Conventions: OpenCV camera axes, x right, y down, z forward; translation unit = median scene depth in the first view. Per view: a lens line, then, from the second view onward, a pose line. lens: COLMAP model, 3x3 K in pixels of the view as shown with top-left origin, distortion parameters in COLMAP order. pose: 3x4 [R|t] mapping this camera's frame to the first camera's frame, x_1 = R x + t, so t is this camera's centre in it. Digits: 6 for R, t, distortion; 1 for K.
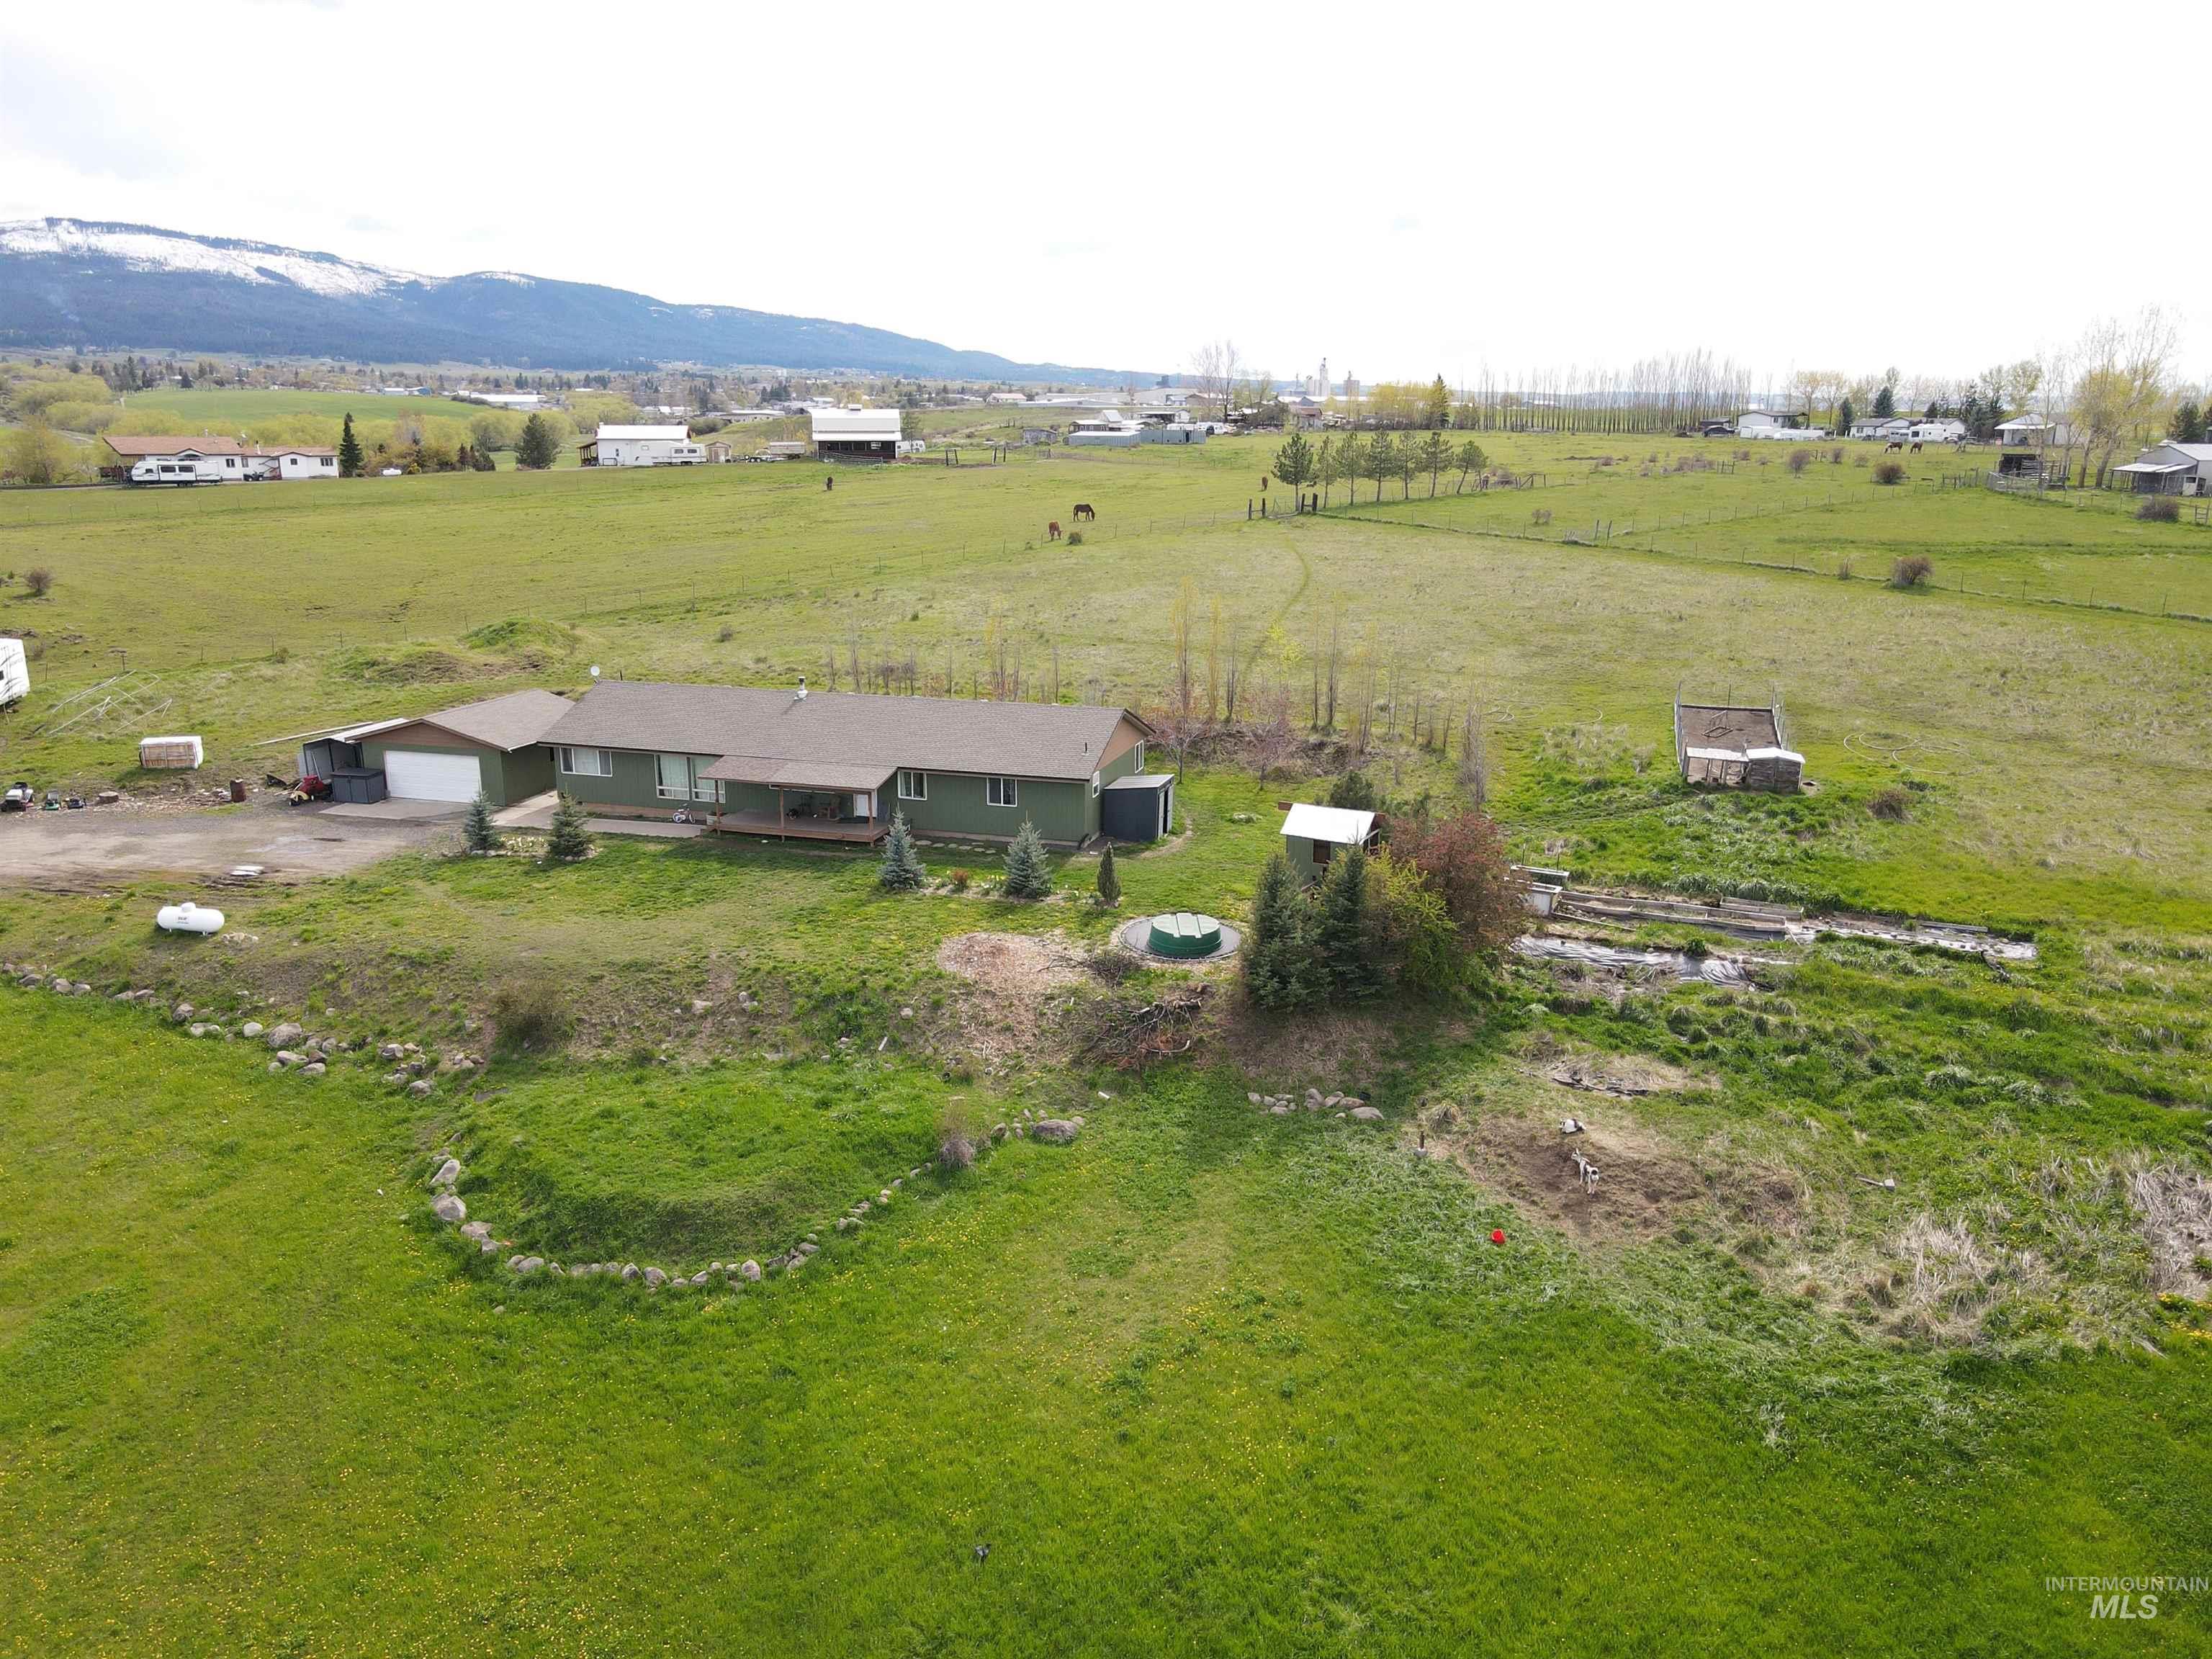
lens RADIAL K [[1622.3, 0, 1102.2], [0, 1622.3, 829.5], [0, 0, 1]] dist [-0.003831, 0.033308]
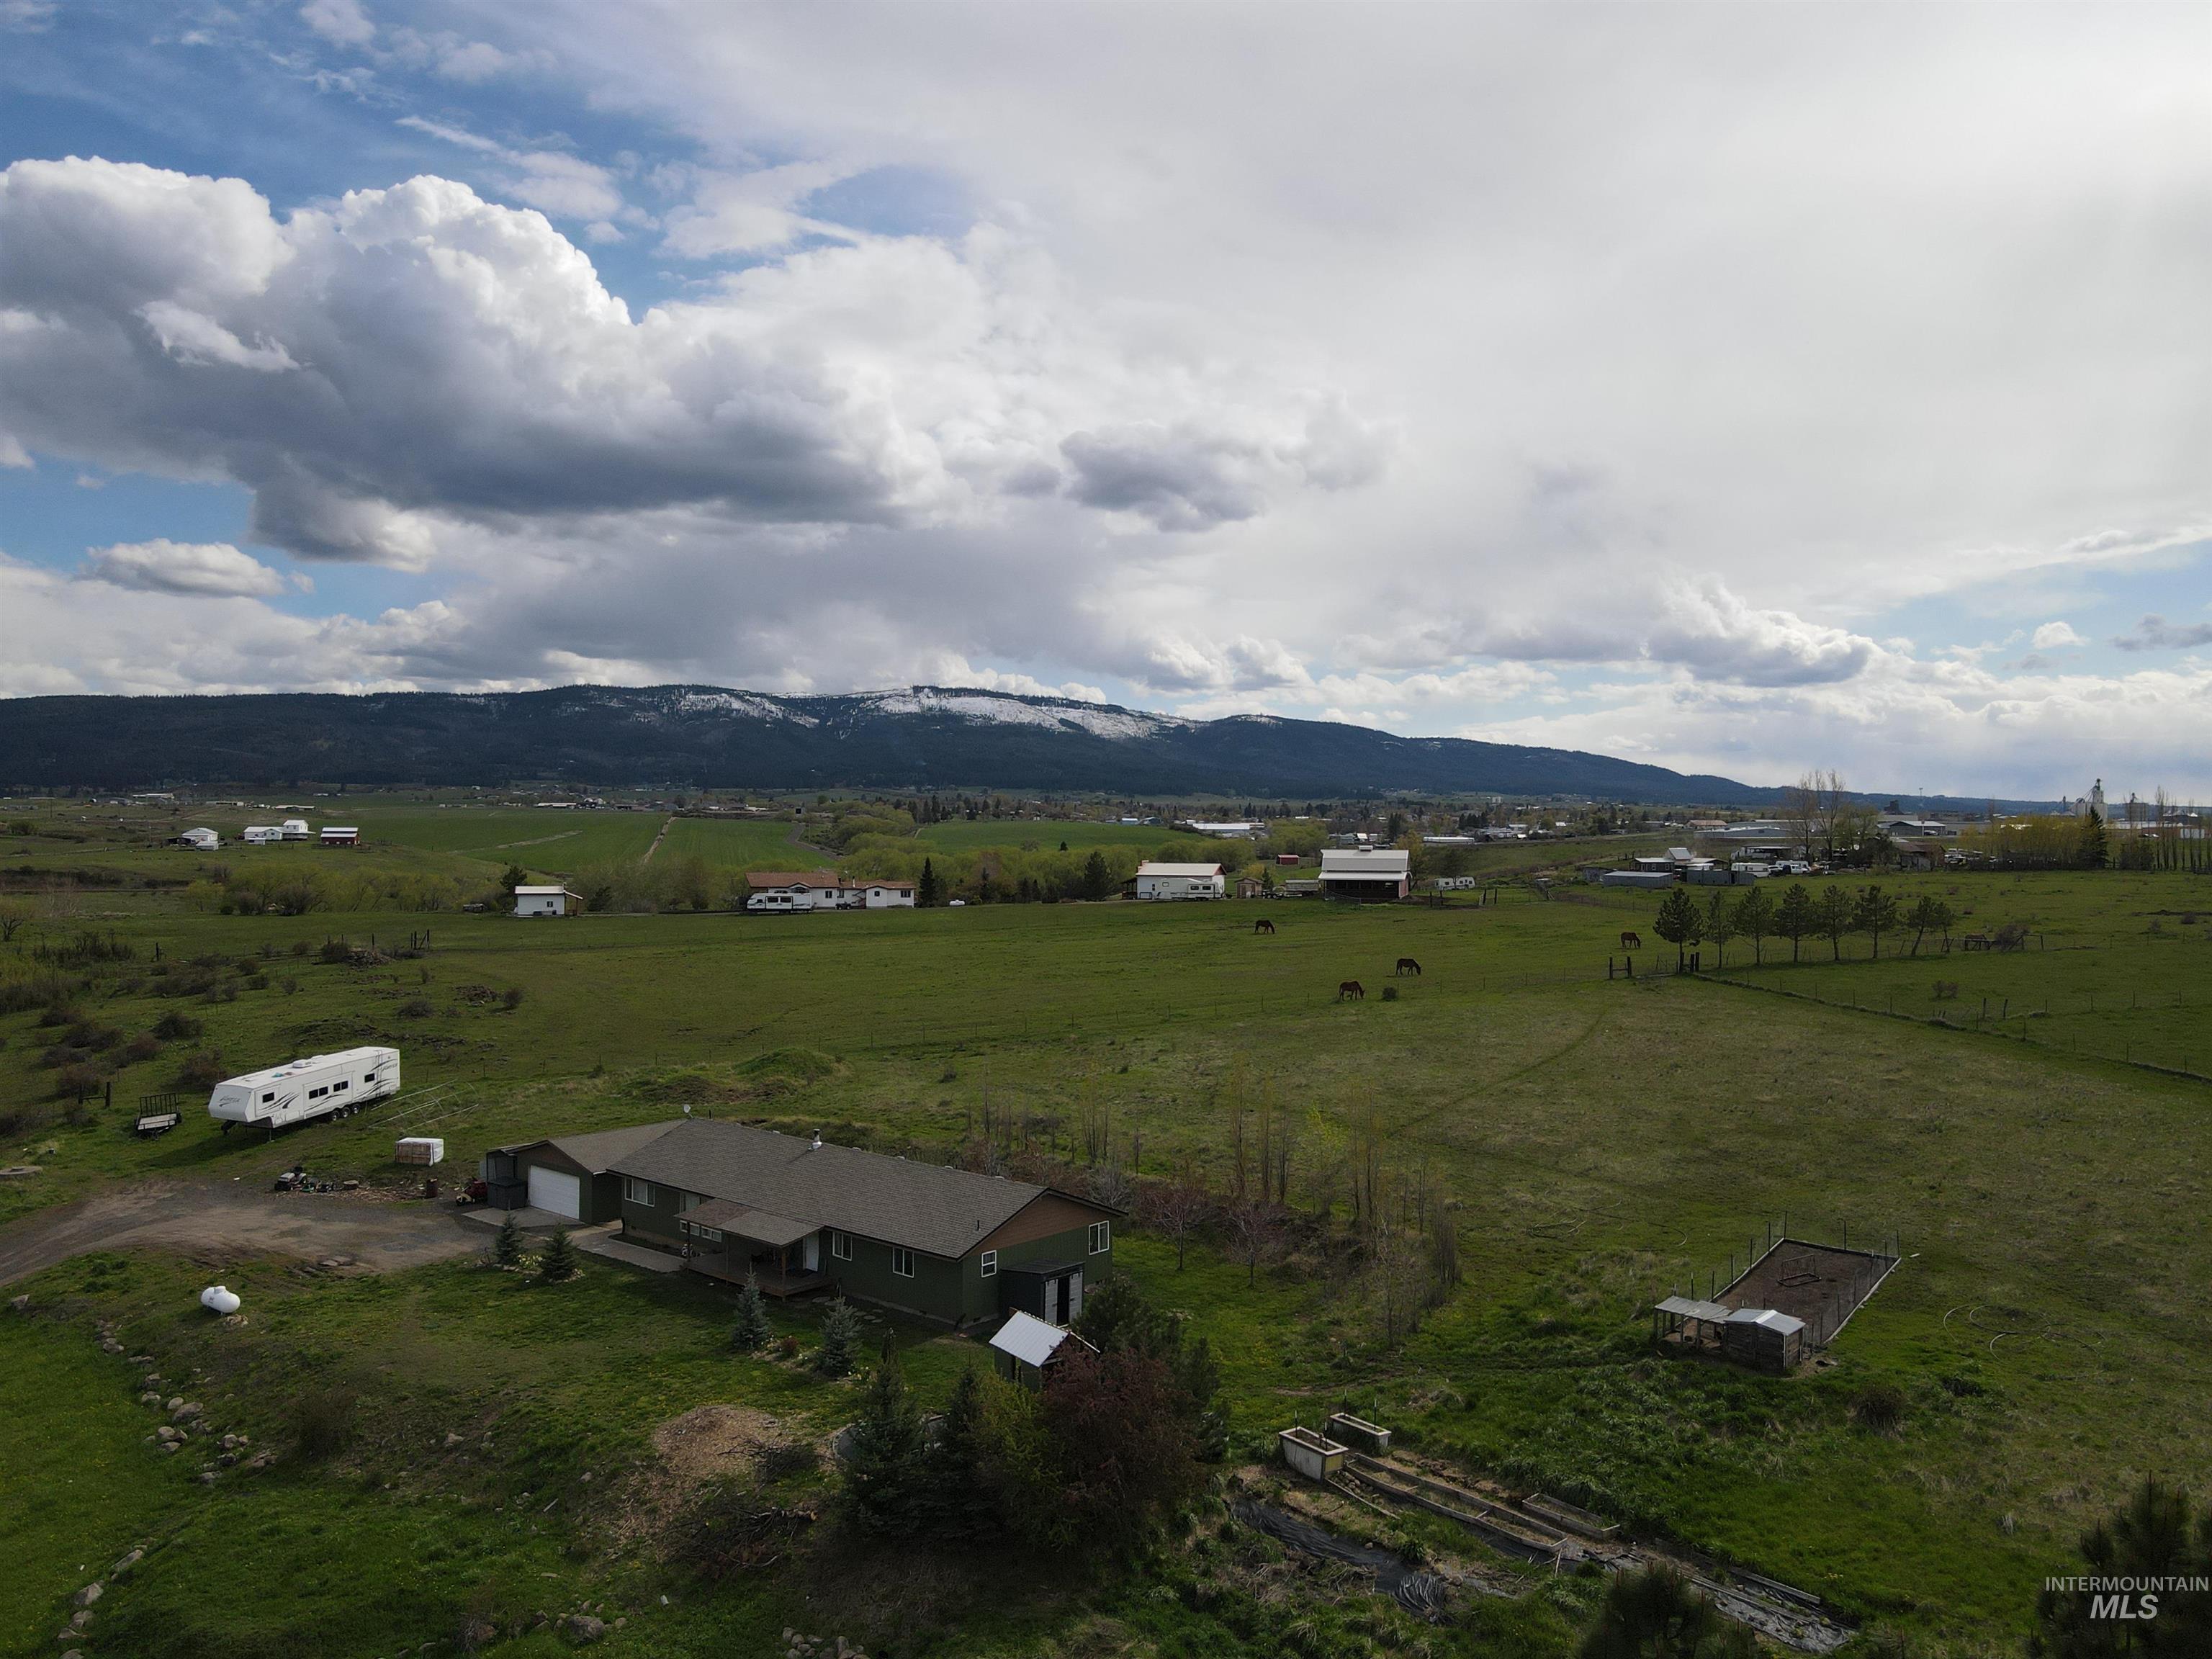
lens RADIAL K [[1622.3, 0, 1102.2], [0, 1622.3, 829.5], [0, 0, 1]] dist [-0.003831, 0.033308]
pose [[0.907006, -0.001631, -0.421115, 0.611464], [-0.104991, 0.967539, -0.229881, -0.082623], [0.407820, 0.252716, 0.877392, 0.121388]]
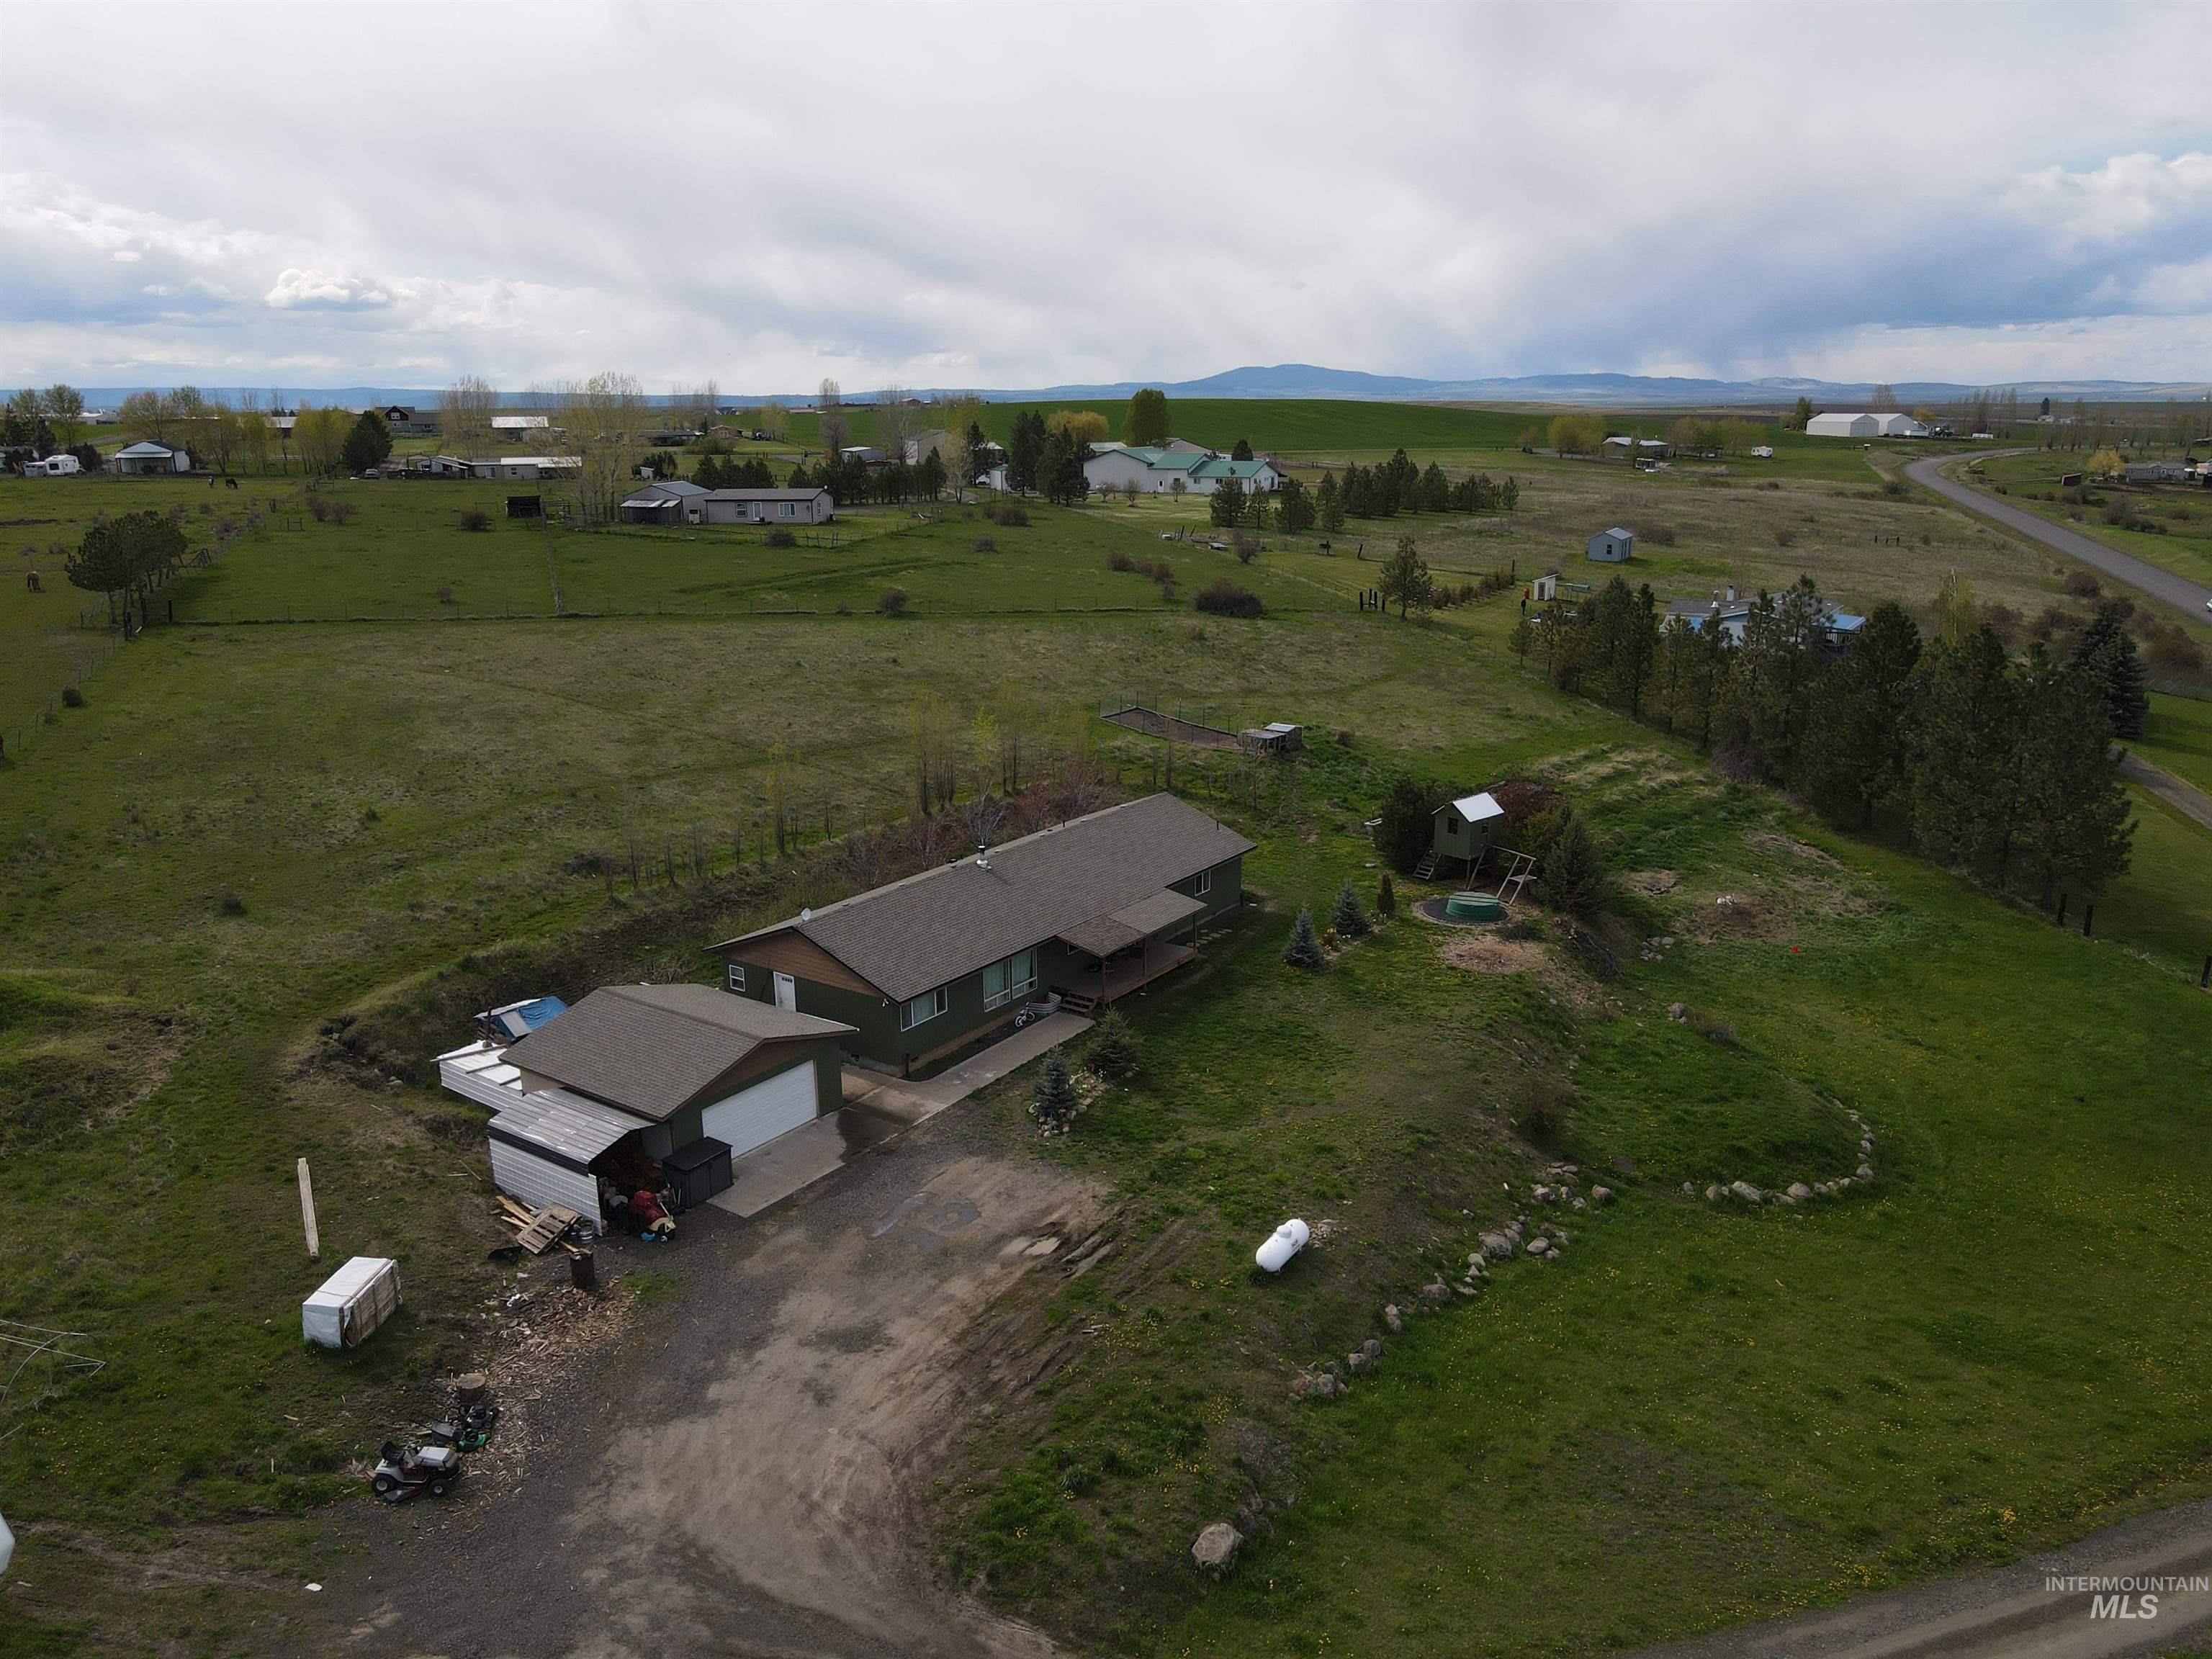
lens RADIAL K [[1606.1, 0, 1102.9], [0, 1606.1, 844.9], [0, 0, 1]] dist [-0.001800, 0.025408]
pose [[0.313243, -0.257834, 0.914003, -1.413391], [0.245587, 0.951694, 0.184299, -0.347199], [-0.917369, 0.166737, 0.361432, 0.824256]]
